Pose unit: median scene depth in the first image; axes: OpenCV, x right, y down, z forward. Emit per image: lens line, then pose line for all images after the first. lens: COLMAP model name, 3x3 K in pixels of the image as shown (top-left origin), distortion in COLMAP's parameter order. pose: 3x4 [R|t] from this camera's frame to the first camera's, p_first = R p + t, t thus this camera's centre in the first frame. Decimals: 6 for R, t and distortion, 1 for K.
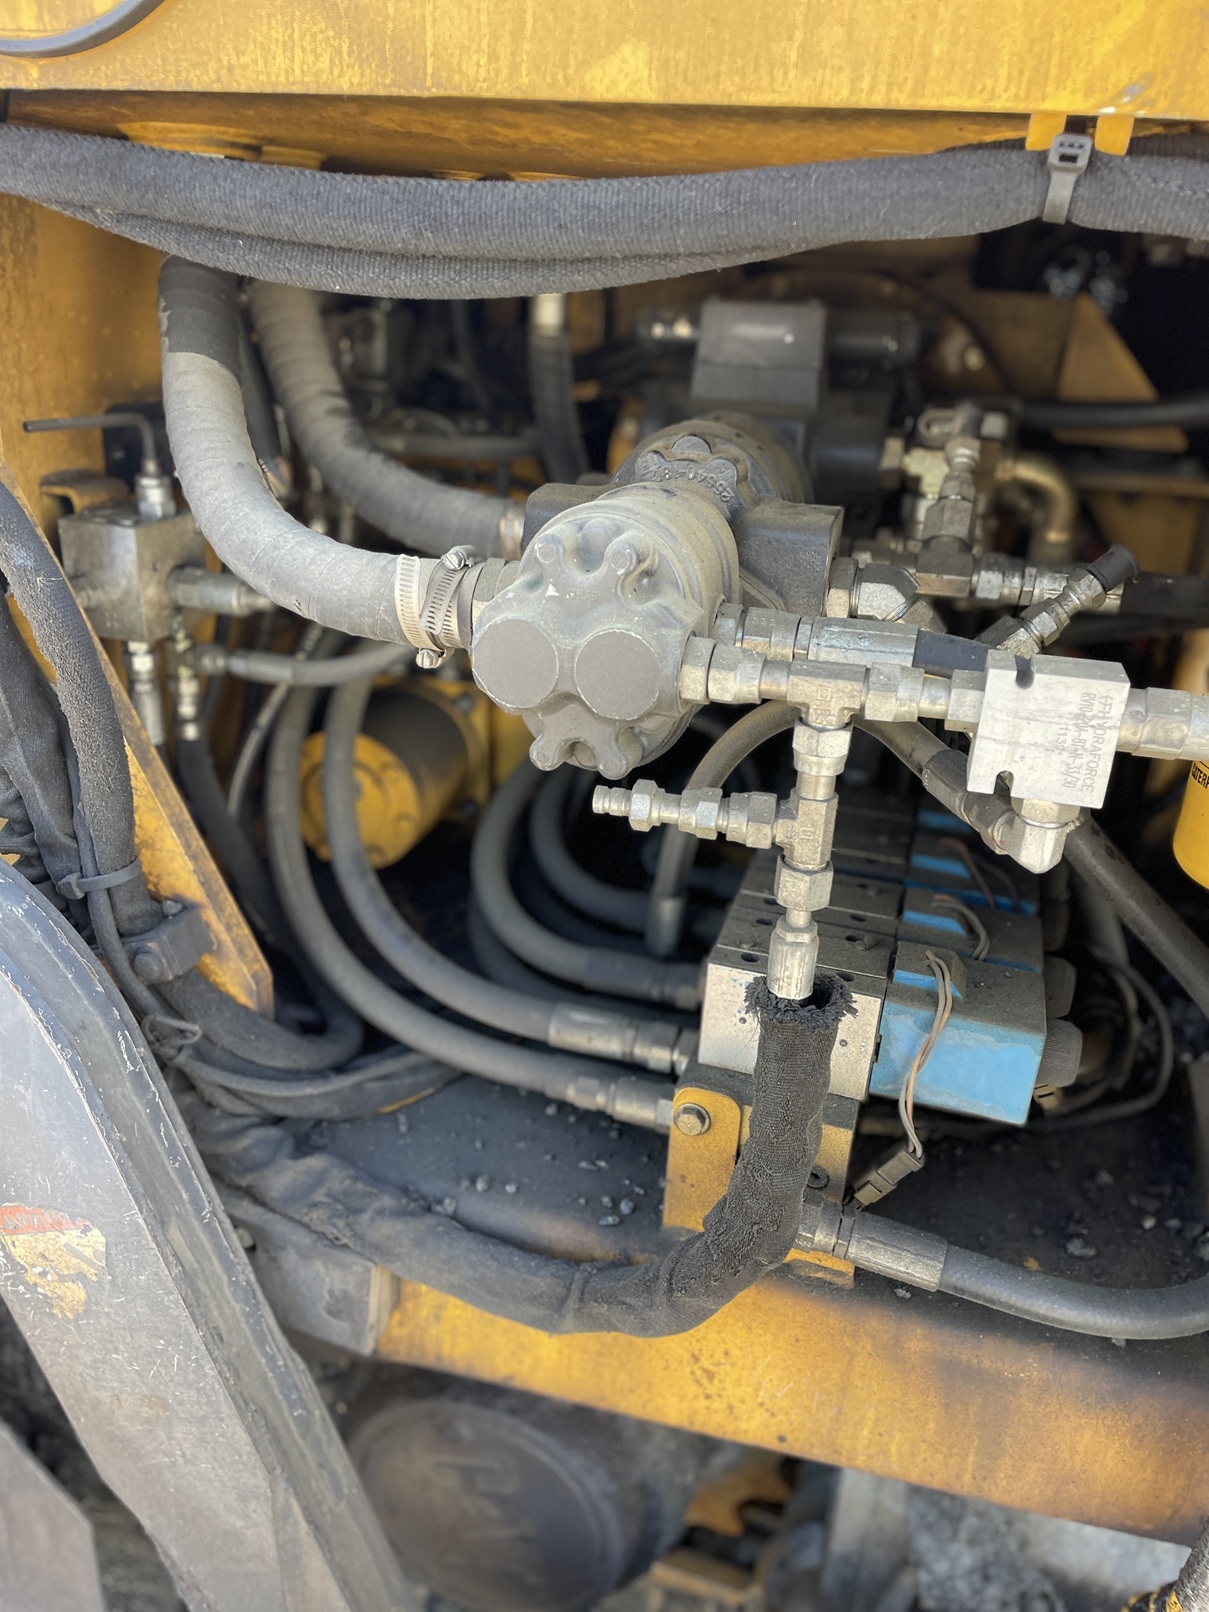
lens RADIAL K [[1205.0, 0, 600.0], [0, 1205.0, 807.6], [0, 0, 1]] dist [0.049145, -0.002296]
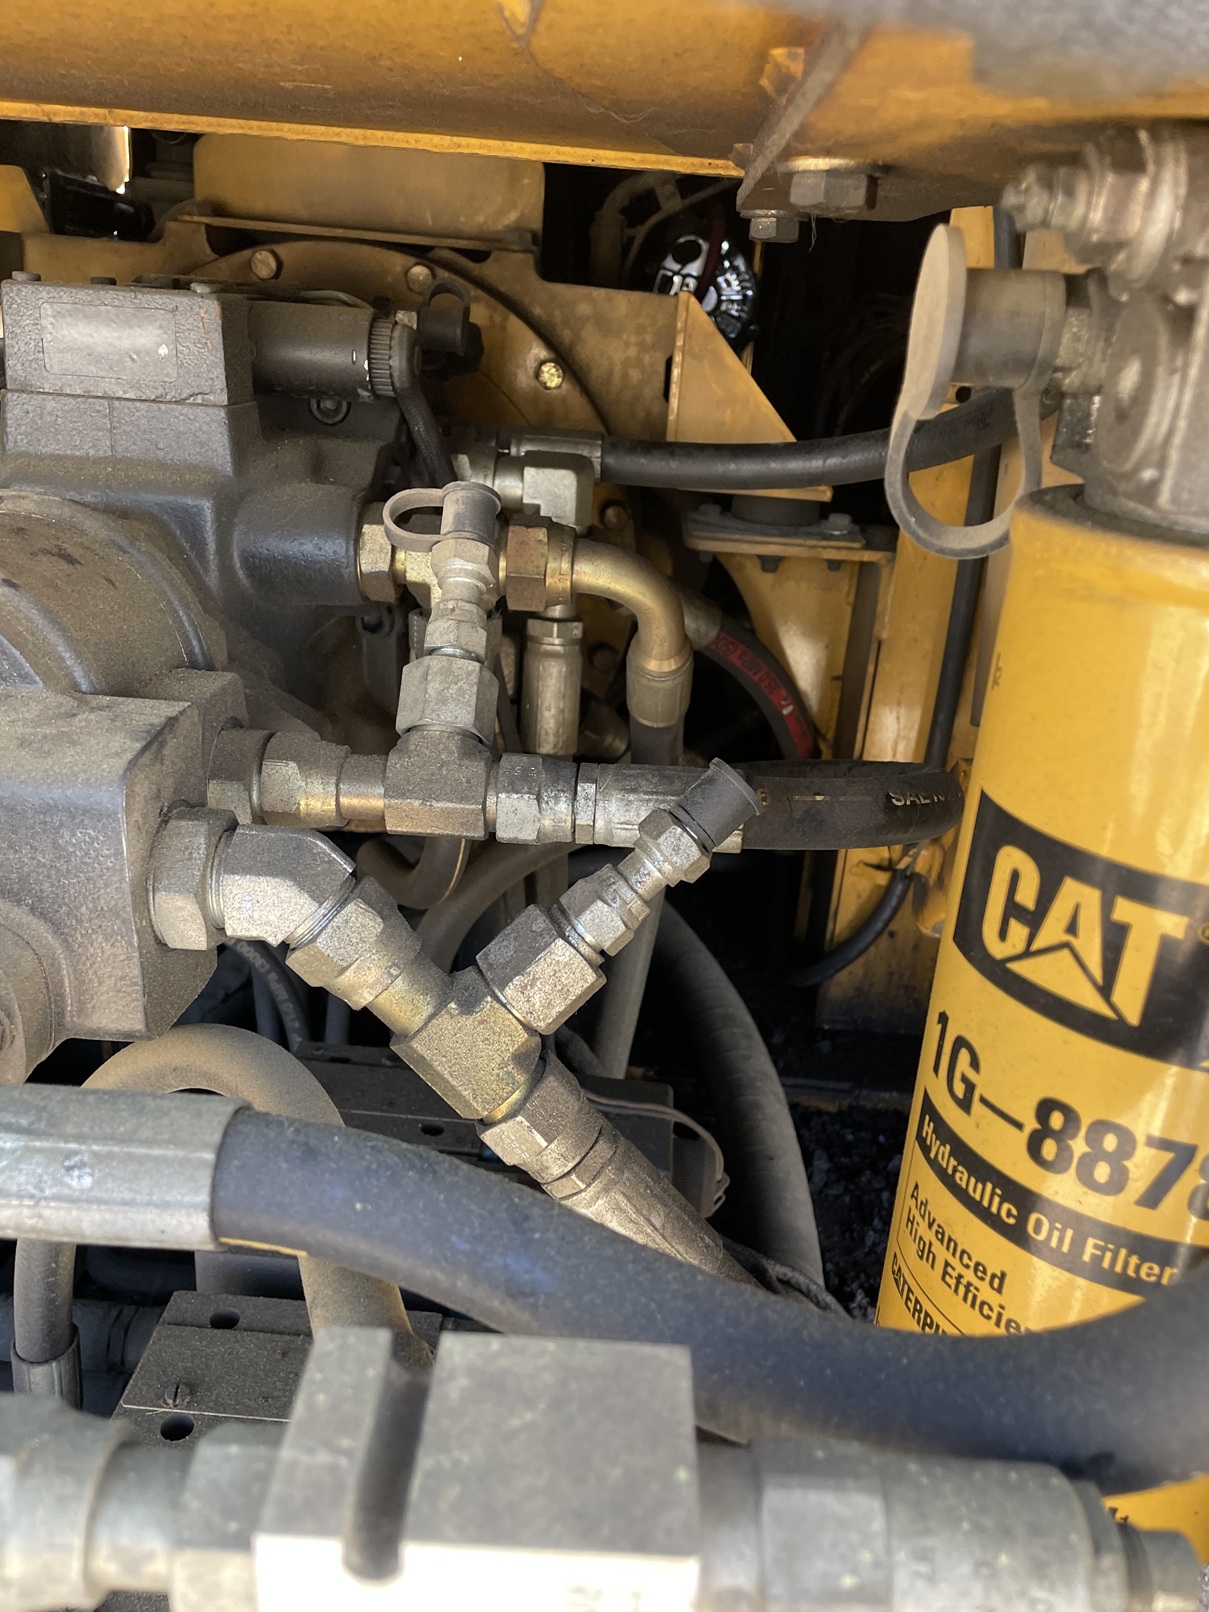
lens RADIAL K [[1205.0, 0, 606.2], [0, 1205.0, 805.6], [0, 0, 1]] dist [0.049145, -0.002296]
pose [[0.969126, -0.072897, 0.235544, 0.204242], [0.071433, 0.997336, 0.014752, -0.169625], [-0.235992, 0.002530, 0.971752, 0.408503]]
